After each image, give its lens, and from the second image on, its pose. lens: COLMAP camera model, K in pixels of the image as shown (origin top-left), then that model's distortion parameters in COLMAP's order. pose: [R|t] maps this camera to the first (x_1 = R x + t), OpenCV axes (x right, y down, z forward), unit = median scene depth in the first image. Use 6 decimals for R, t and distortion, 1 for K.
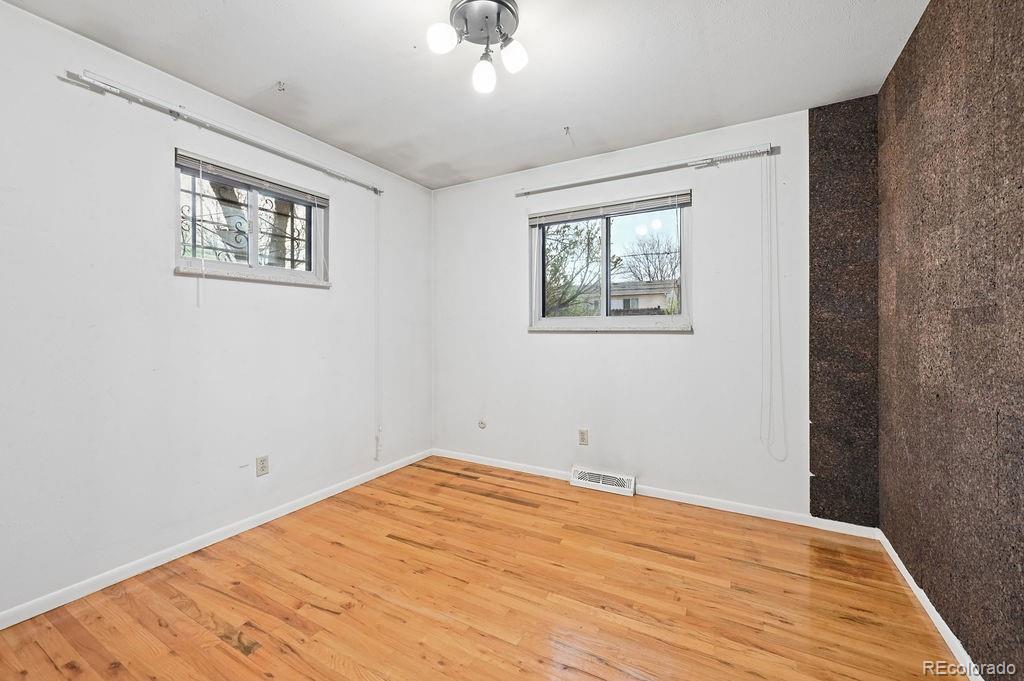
lens RADIAL K [[411.0, 0, 512.4], [0, 411.0, 332.6], [0, 0, 1]] dist [-0.001911, 0.001199]
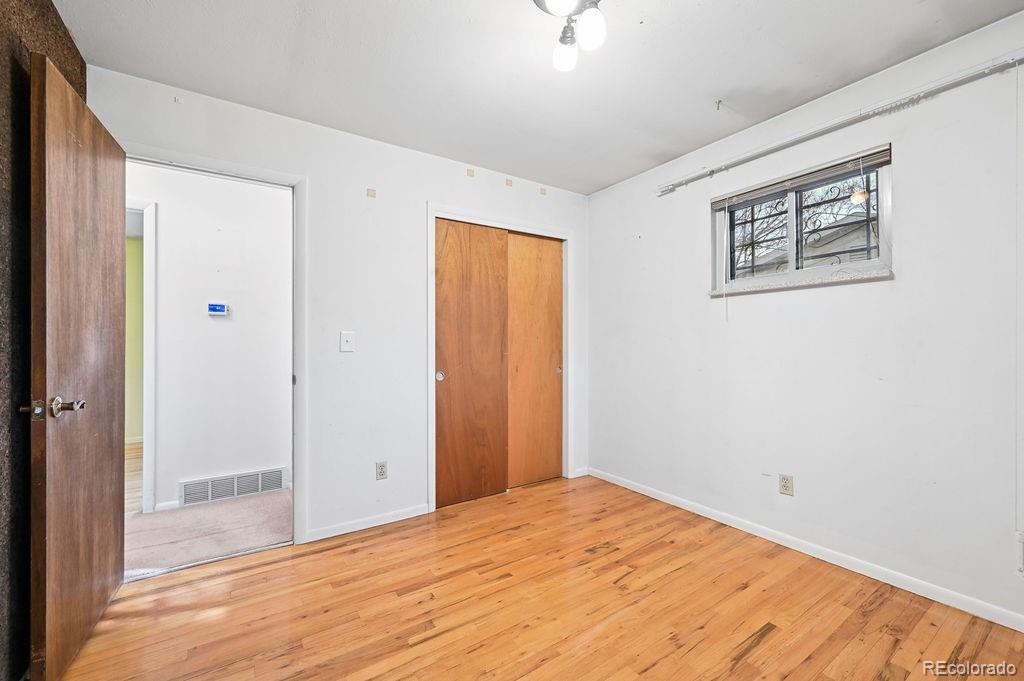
lens RADIAL K [[411.0, 0, 511.0], [0, 411.0, 342.8], [0, 0, 1]] dist [-0.001911, 0.001199]
pose [[-0.450534, 0.003579, -0.892752, 0.639434], [0.000961, 0.999993, 0.003524, -0.005891], [0.892759, 0.000730, -0.450535, 1.068751]]
